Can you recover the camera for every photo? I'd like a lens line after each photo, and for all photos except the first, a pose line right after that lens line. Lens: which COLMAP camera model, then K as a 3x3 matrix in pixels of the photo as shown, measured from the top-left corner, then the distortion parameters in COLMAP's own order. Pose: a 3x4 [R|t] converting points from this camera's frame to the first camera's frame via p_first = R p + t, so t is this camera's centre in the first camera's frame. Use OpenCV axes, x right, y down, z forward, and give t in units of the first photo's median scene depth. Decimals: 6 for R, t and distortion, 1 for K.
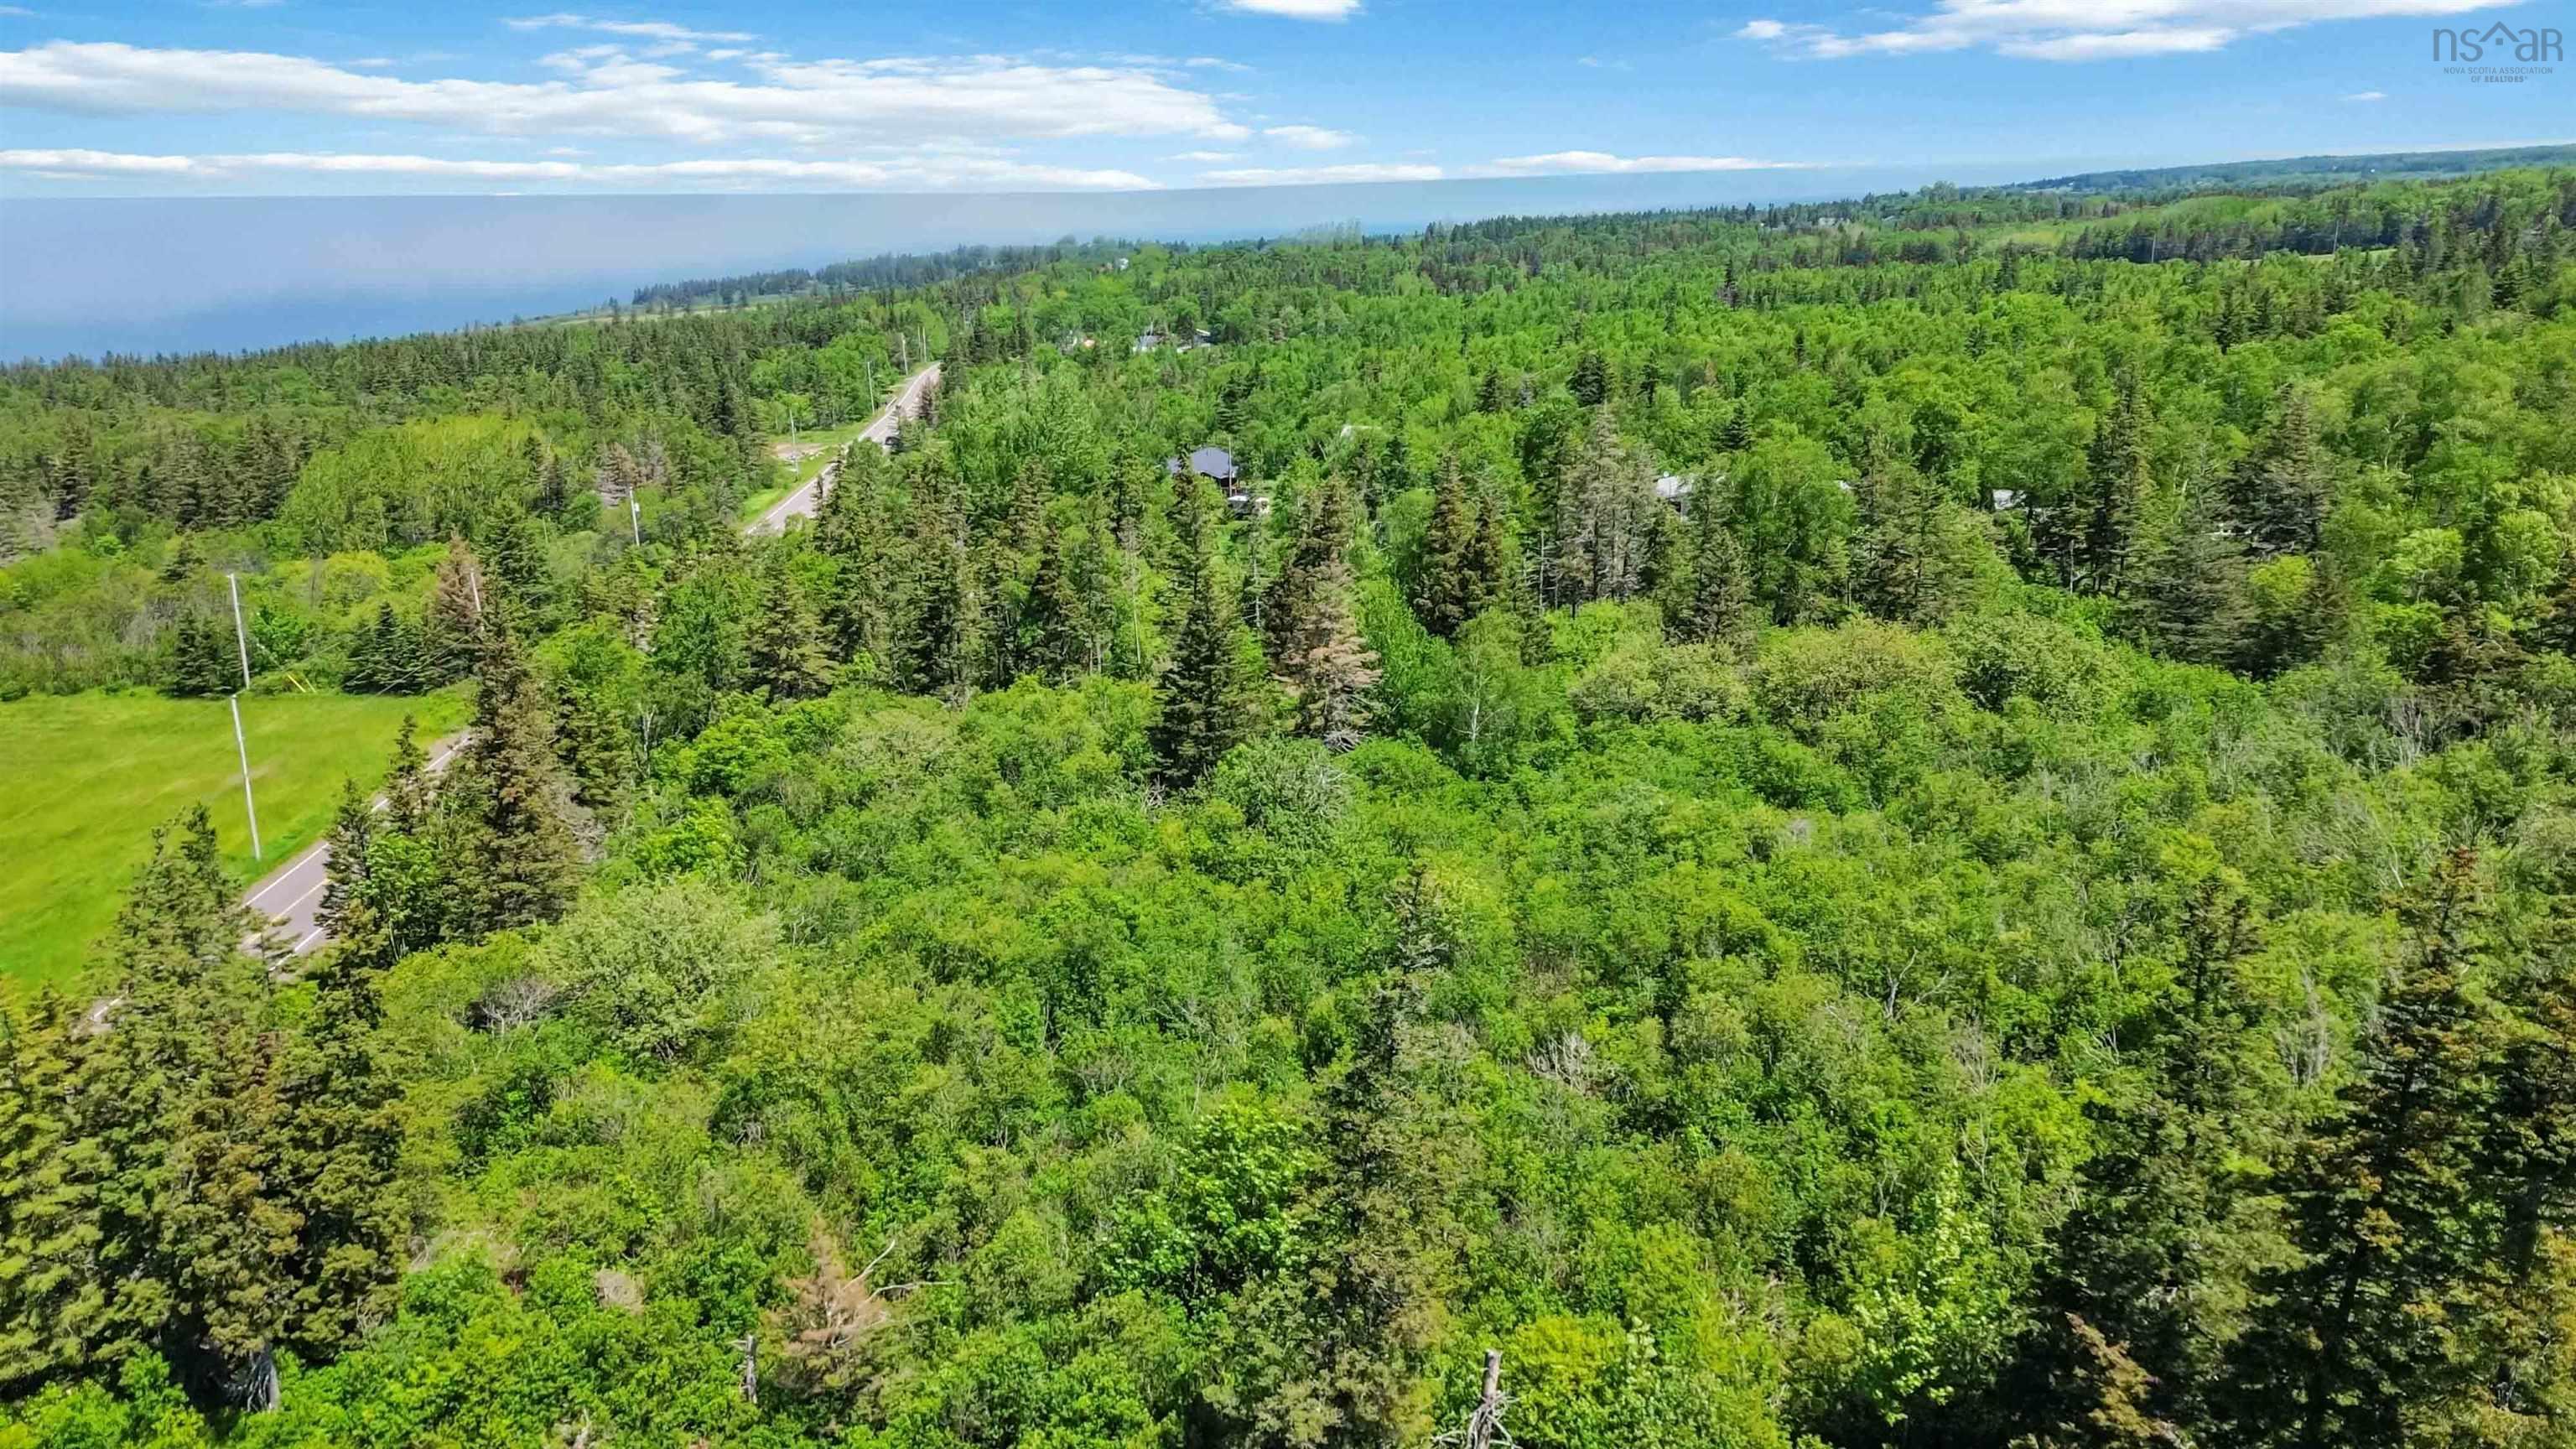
lens RADIAL K [[1811.9, 0, 1293.2], [0, 1811.9, 720.9], [0, 0, 1]] dist [0.093977, -0.124742]
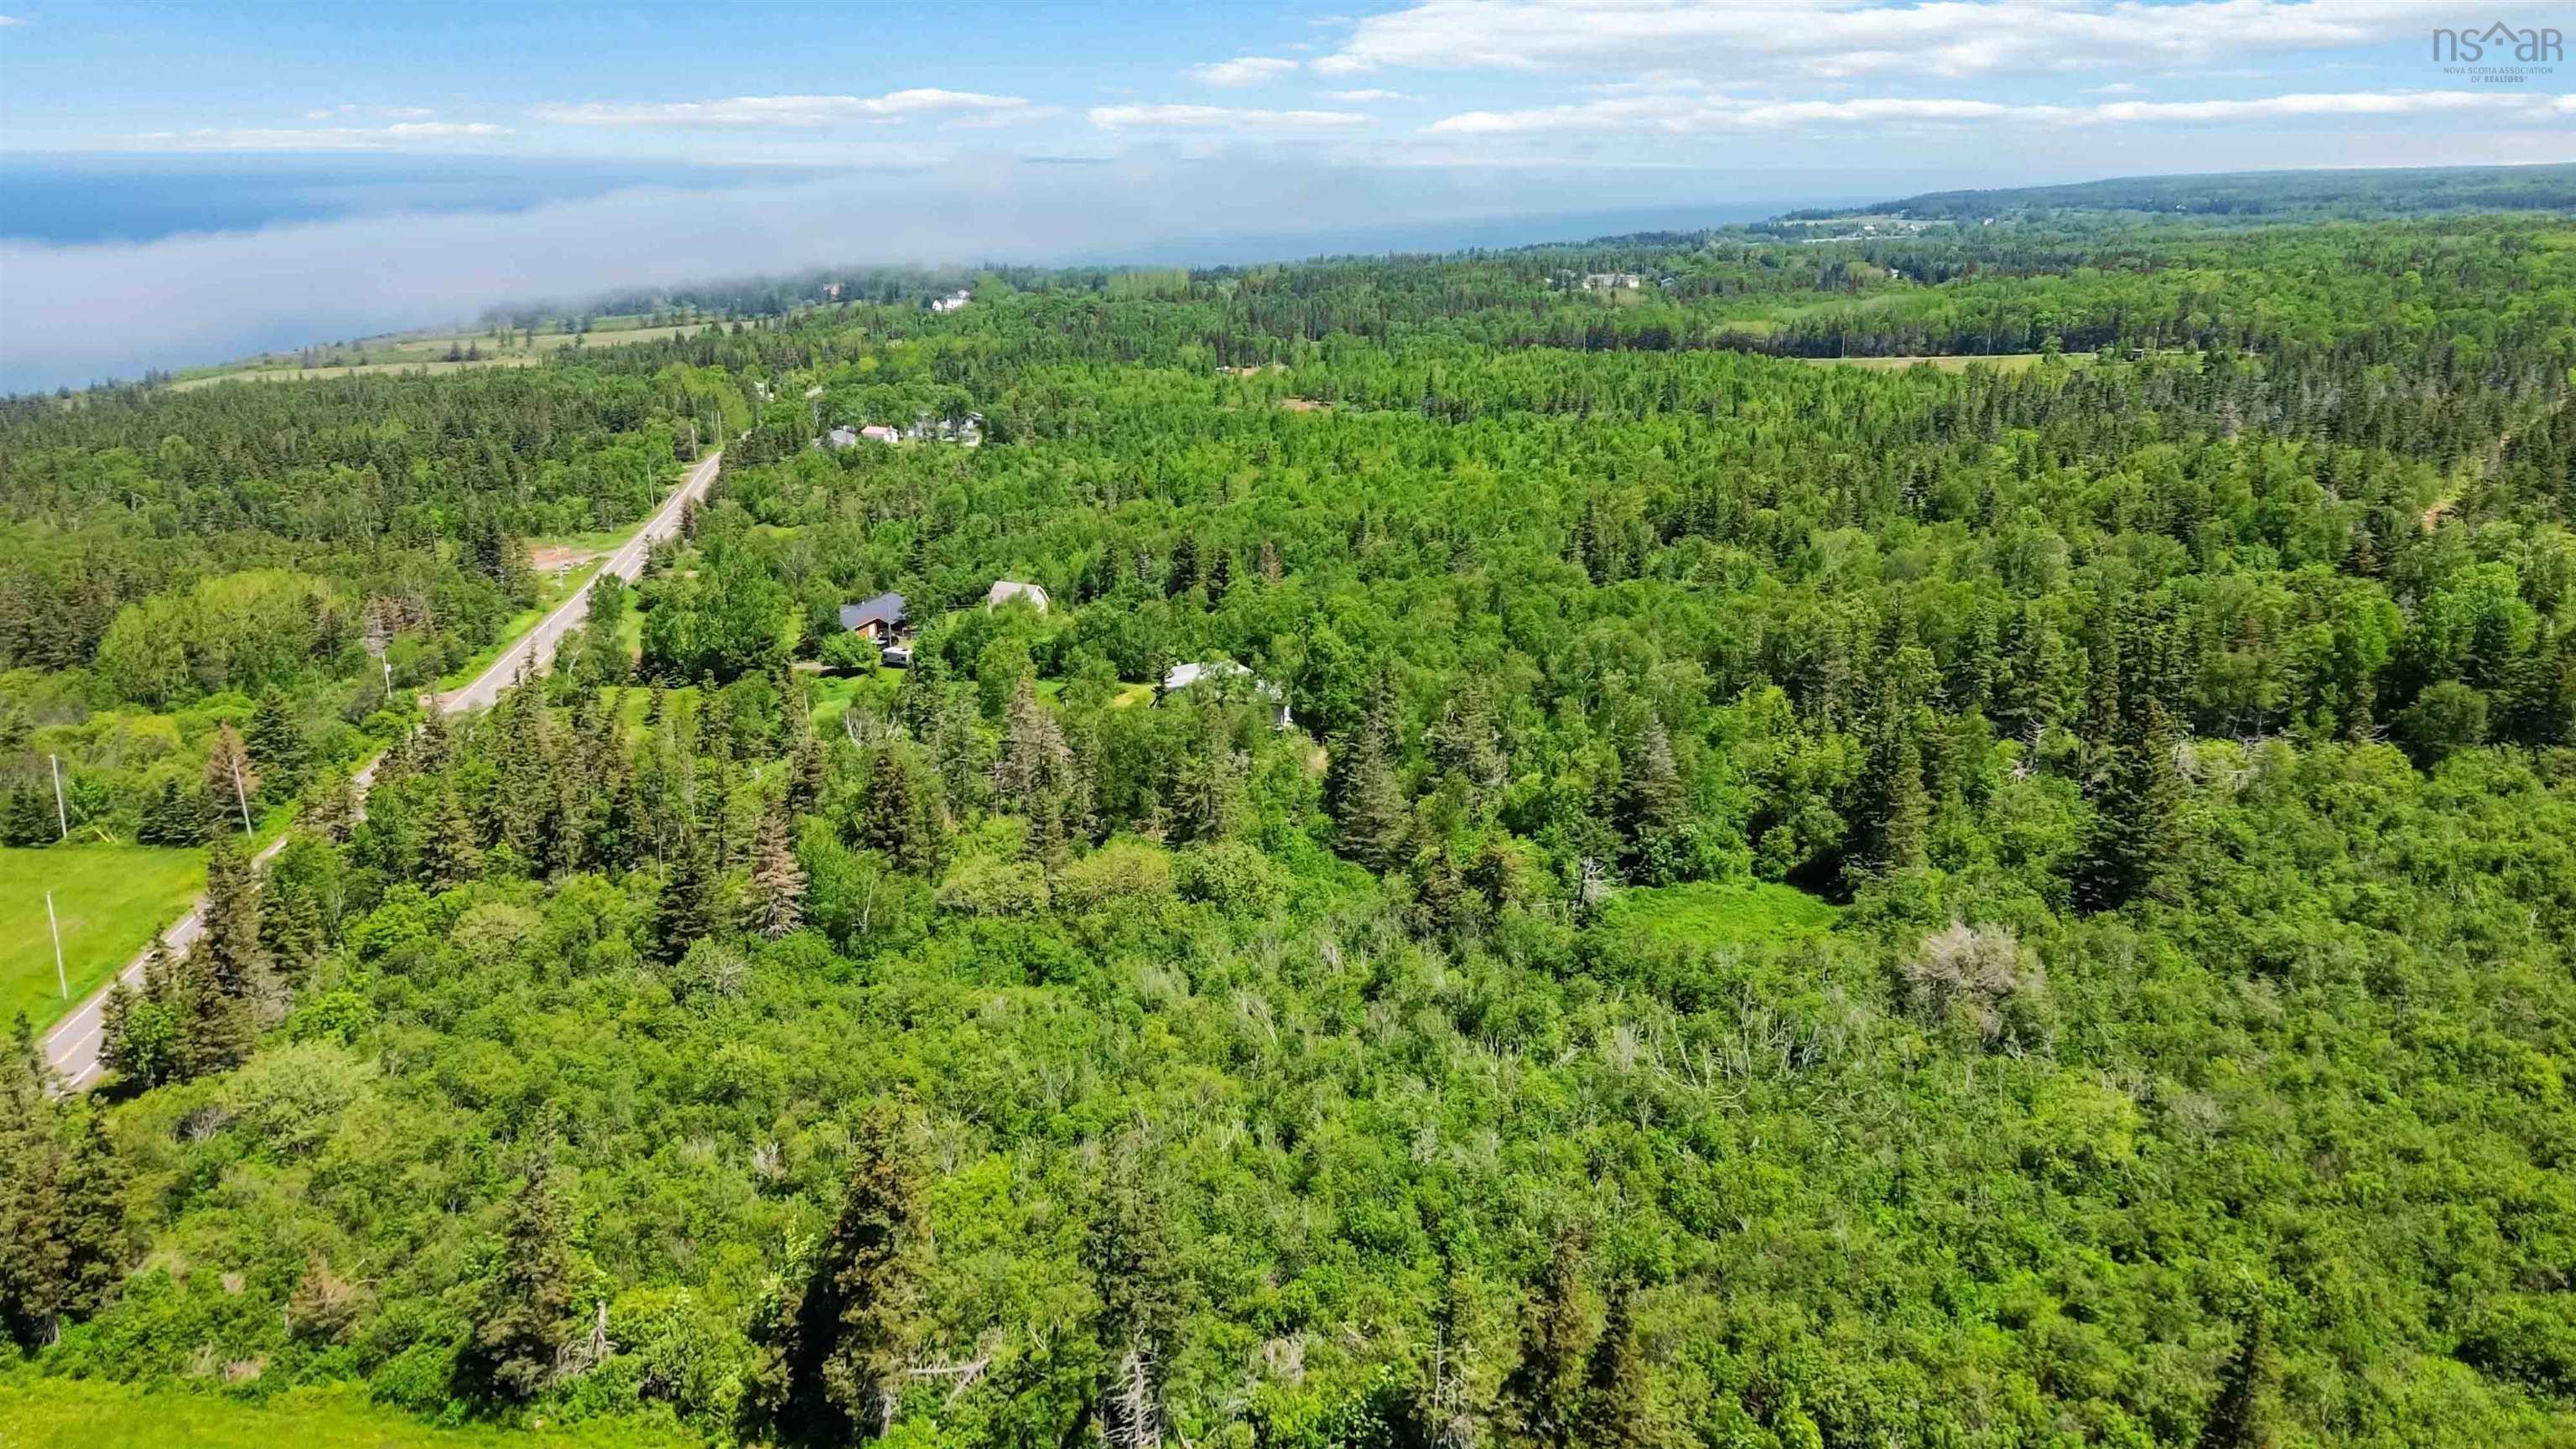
lens RADIAL K [[1810.8, 0, 1292.0], [0, 1810.8, 729.3], [0, 0, 1]] dist [0.084663, -0.087346]
pose [[0.998113, 0.006193, 0.061091, 0.497367], [-0.006942, 0.999903, 0.012052, -0.247983], [-0.061010, -0.012454, 0.998059, -0.813576]]
